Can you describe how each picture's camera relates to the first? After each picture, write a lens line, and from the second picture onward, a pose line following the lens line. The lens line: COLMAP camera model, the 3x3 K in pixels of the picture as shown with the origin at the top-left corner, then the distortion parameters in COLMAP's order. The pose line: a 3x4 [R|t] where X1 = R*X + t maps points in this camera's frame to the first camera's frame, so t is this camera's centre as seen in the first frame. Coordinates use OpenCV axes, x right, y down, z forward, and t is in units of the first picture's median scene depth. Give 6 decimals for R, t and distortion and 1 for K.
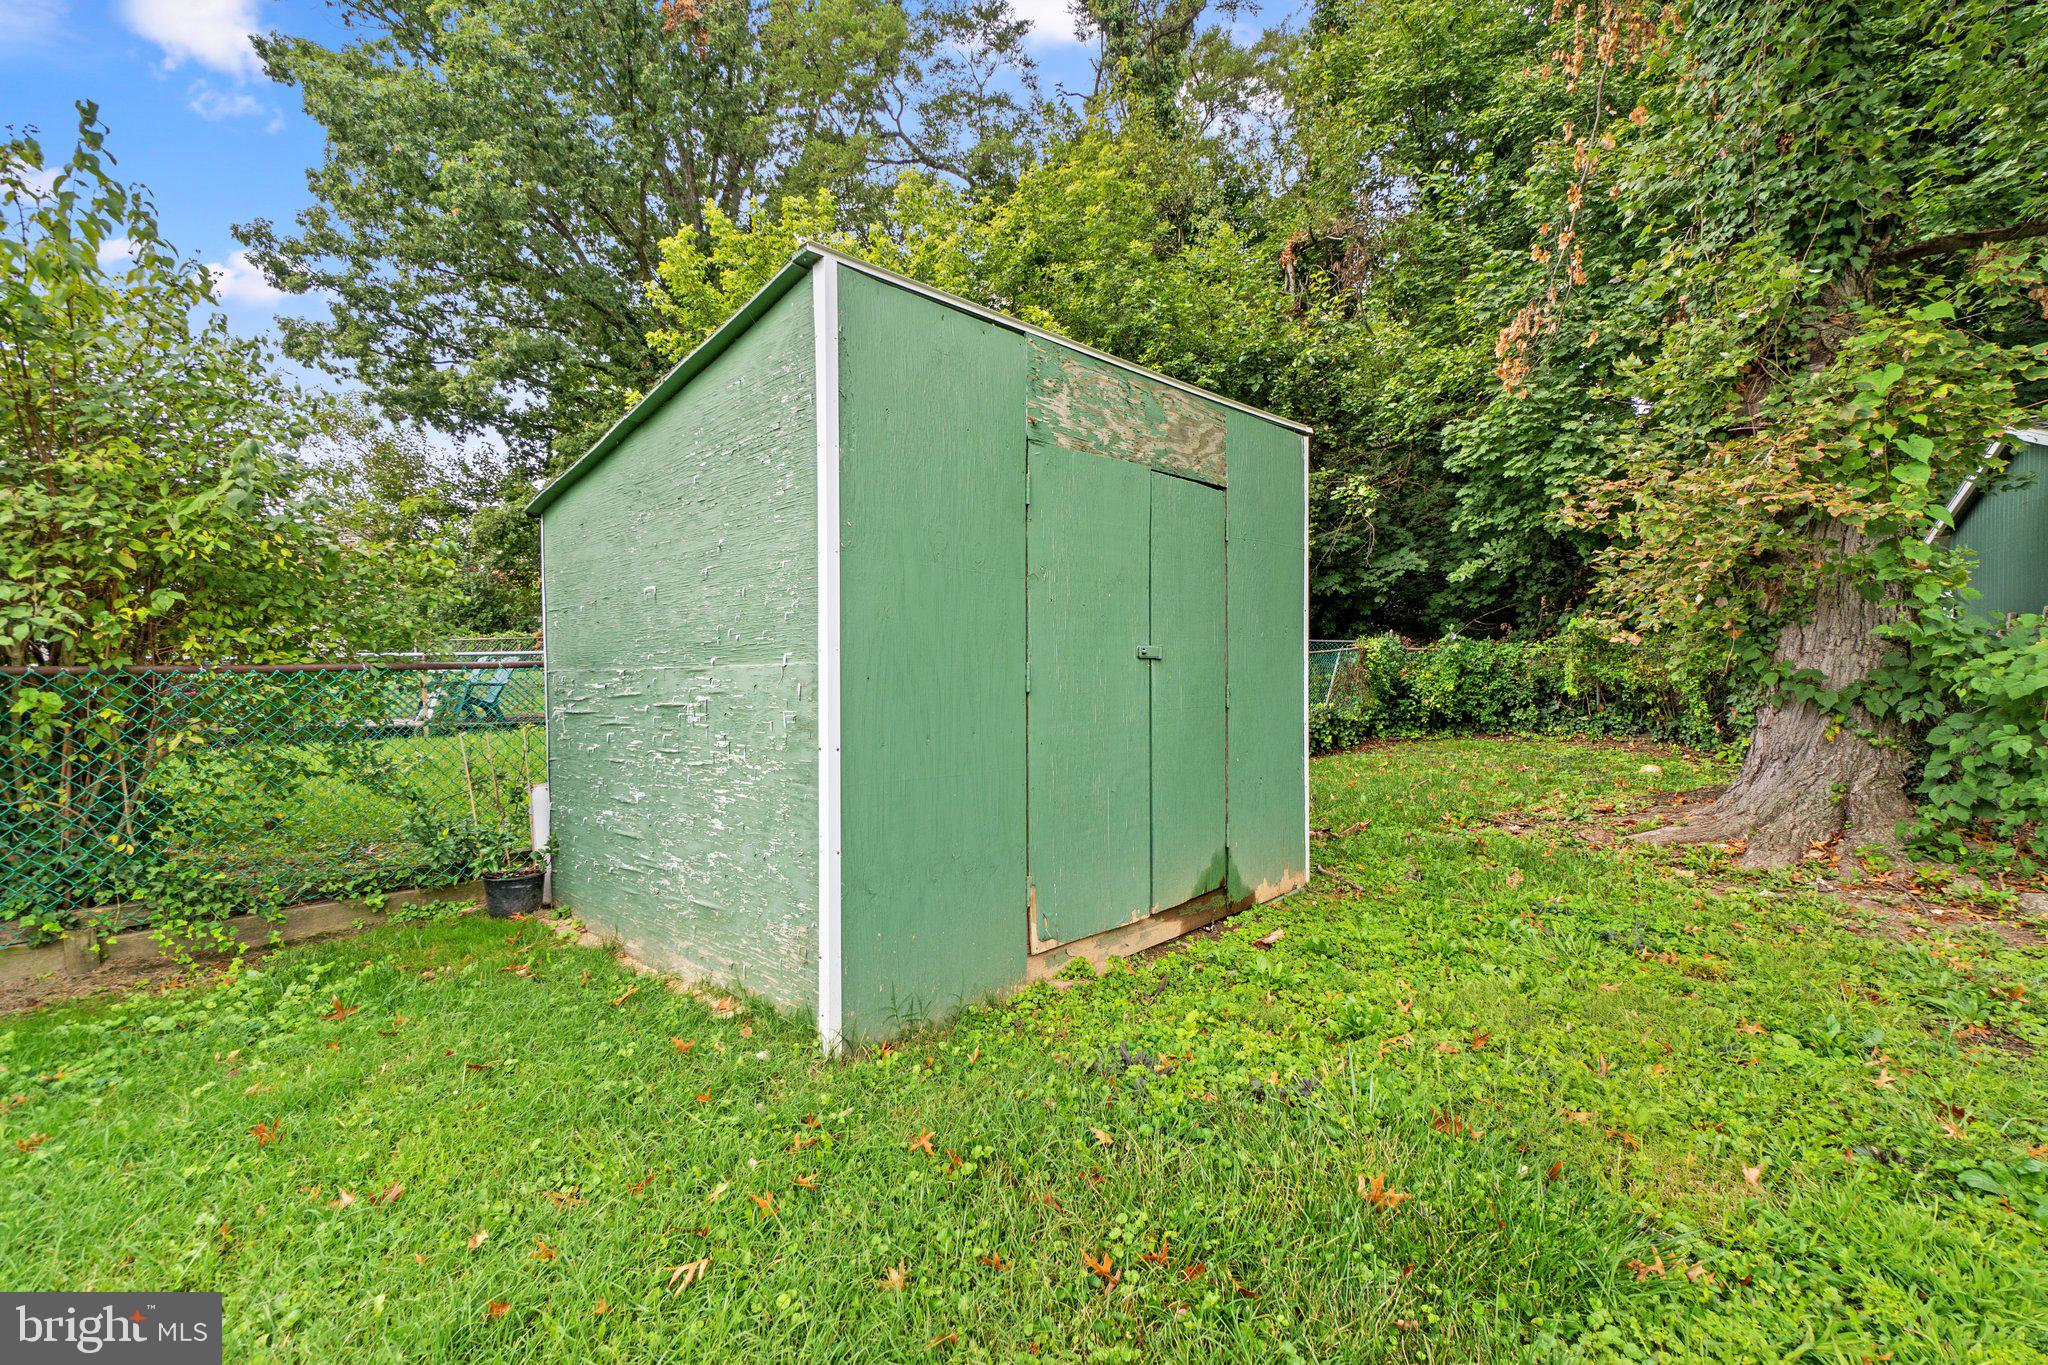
lens RADIAL K [[888.3, 0, 1022.5], [0, 888.3, 686.7], [0, 0, 1]] dist [-0.000520, 0.001139]
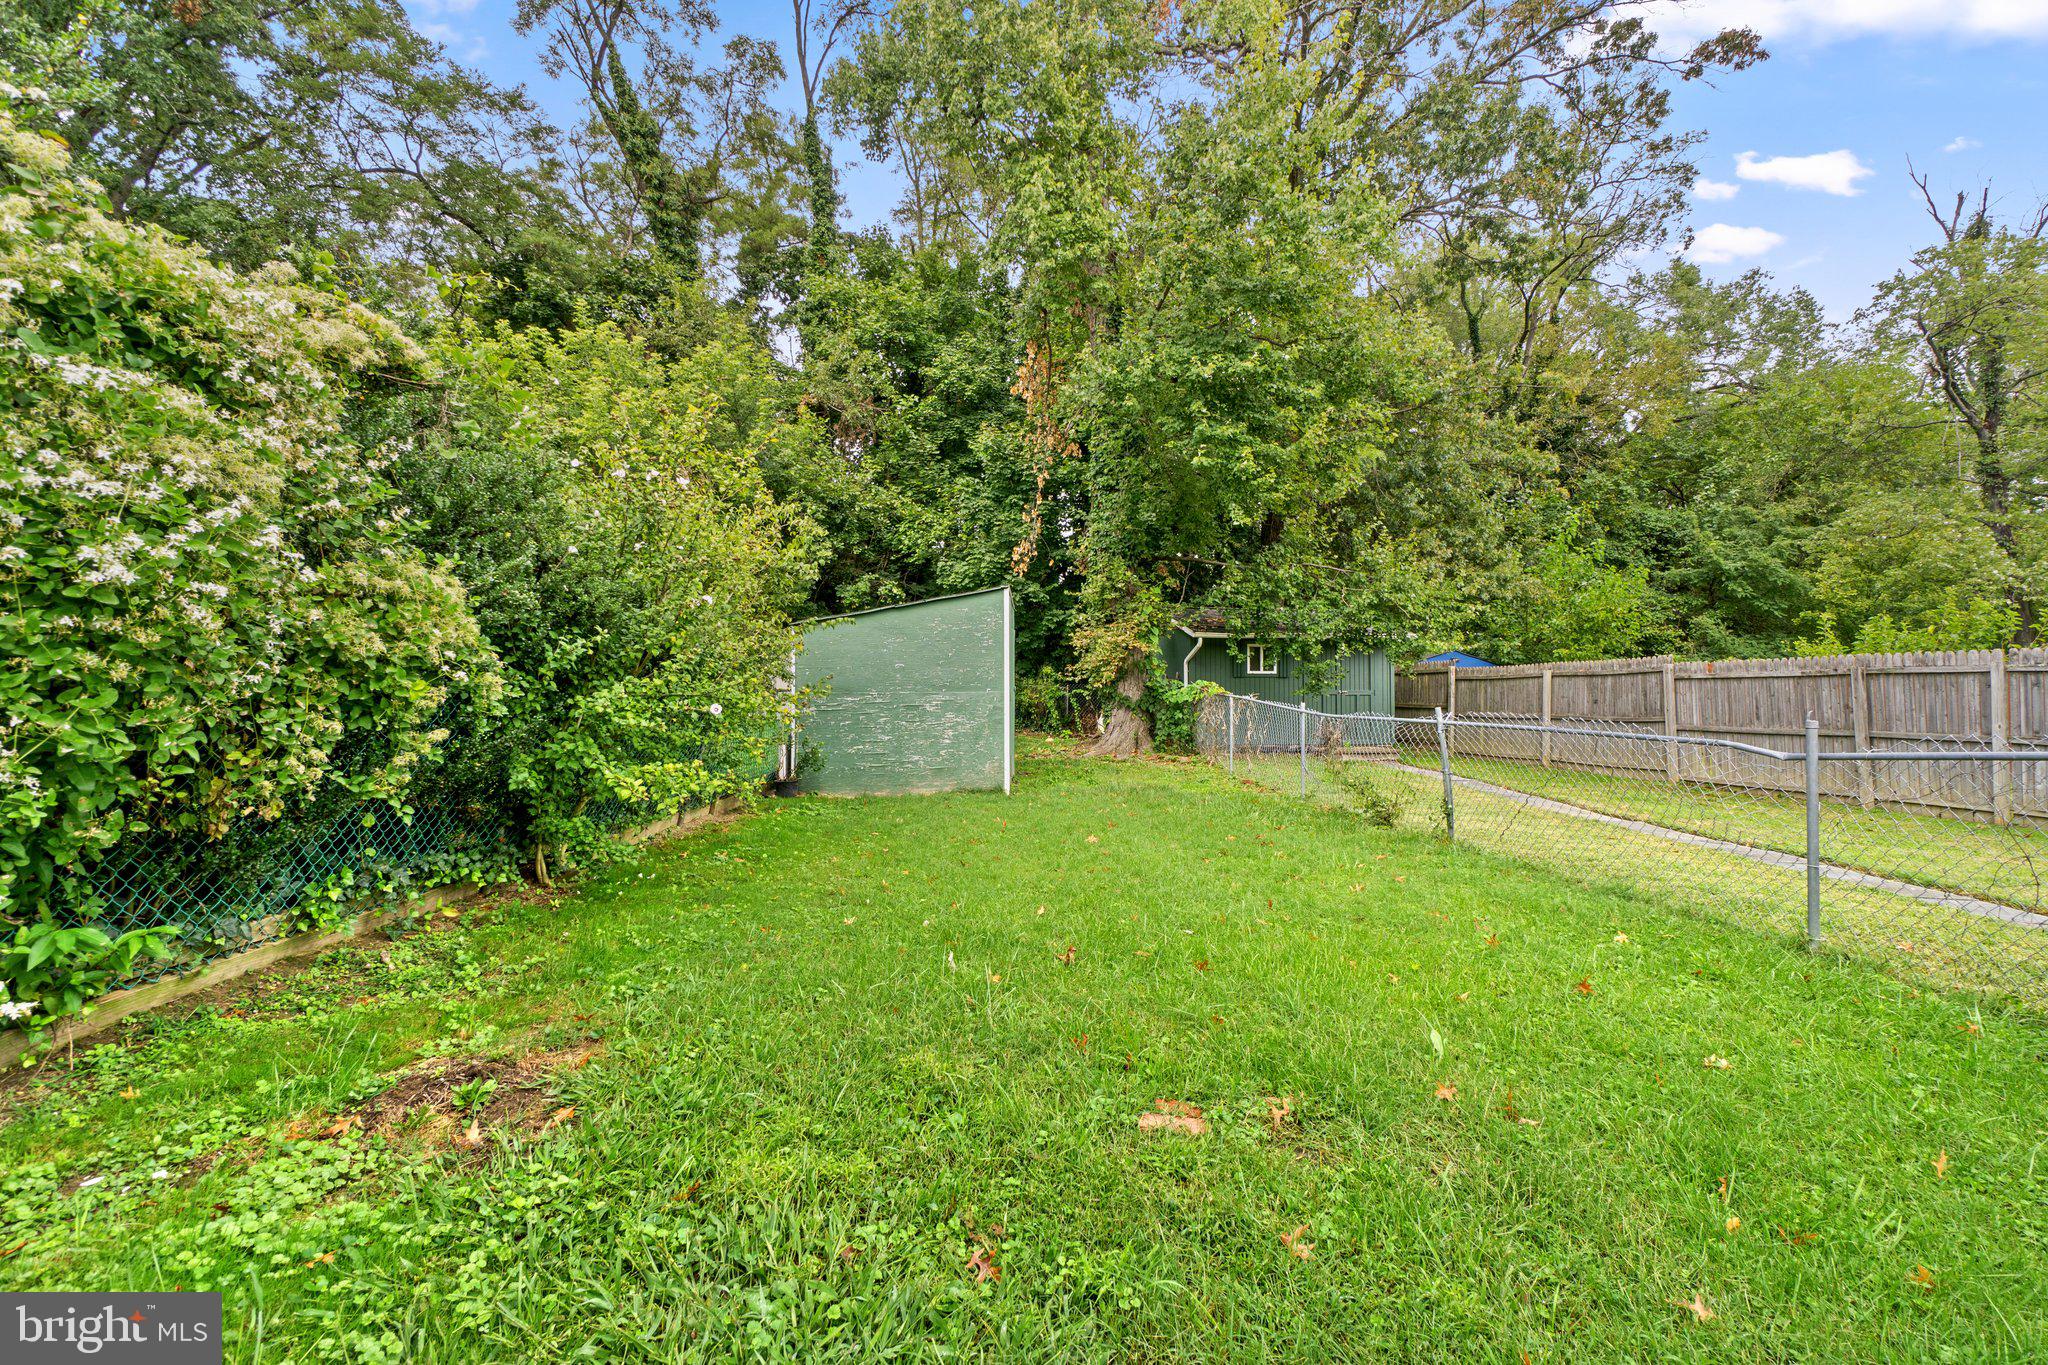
lens RADIAL K [[888.3, 0, 1022.5], [0, 888.3, 686.7], [0, 0, 1]] dist [-0.000520, 0.001139]
pose [[0.722697, 0.012404, 0.691054, -1.681579], [0.007851, 0.999627, -0.026152, 0.029731], [-0.691120, 0.024325, 0.722330, -1.083386]]
